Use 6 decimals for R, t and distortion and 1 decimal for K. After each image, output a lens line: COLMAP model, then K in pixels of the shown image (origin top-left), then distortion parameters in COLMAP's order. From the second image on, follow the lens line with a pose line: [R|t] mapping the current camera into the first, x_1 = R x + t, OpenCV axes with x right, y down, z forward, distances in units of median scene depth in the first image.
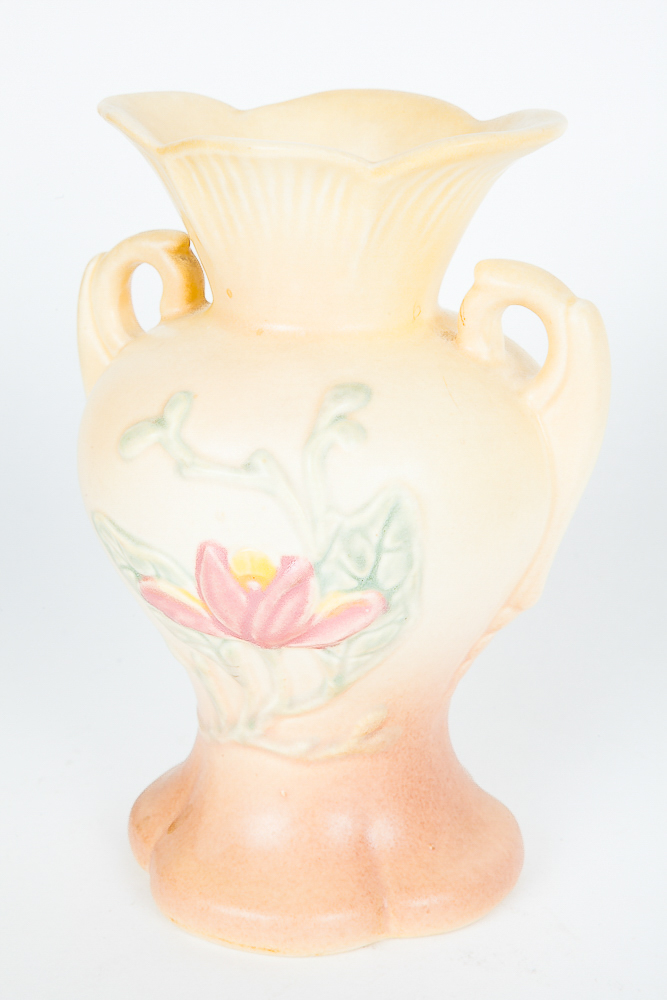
lens RADIAL K [[1913.7, 0, 333.0], [0, 1913.7, 500.1], [0, 0, 1]] dist [0.366730, 0.000000]
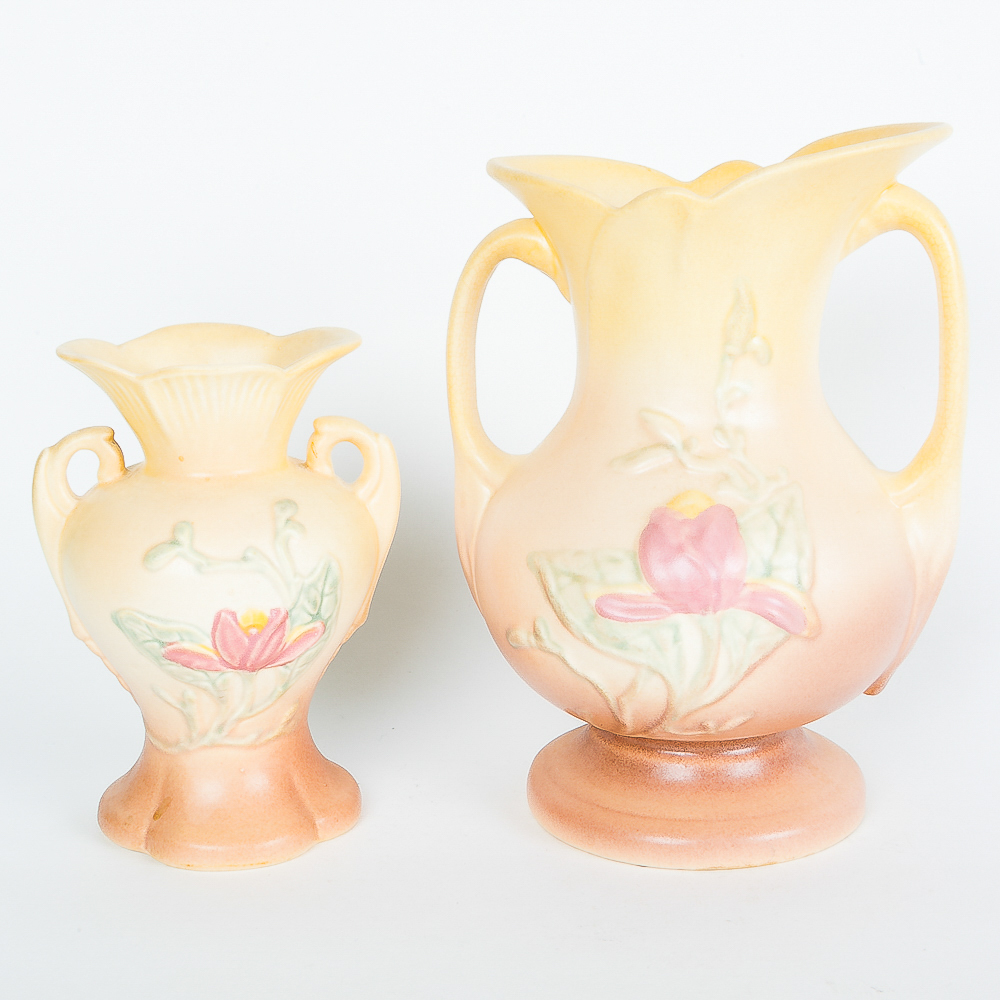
lens RADIAL K [[1826.1, 0, 499.8], [0, 1826.1, 500.1], [0, 0, 1]] dist [-0.038080, 0.000000]
pose [[0.854635, -0.152748, 0.496253, -0.601478], [0.183119, 0.983007, -0.012792, -0.006504], [-0.485866, 0.101806, 0.868084, -0.445470]]
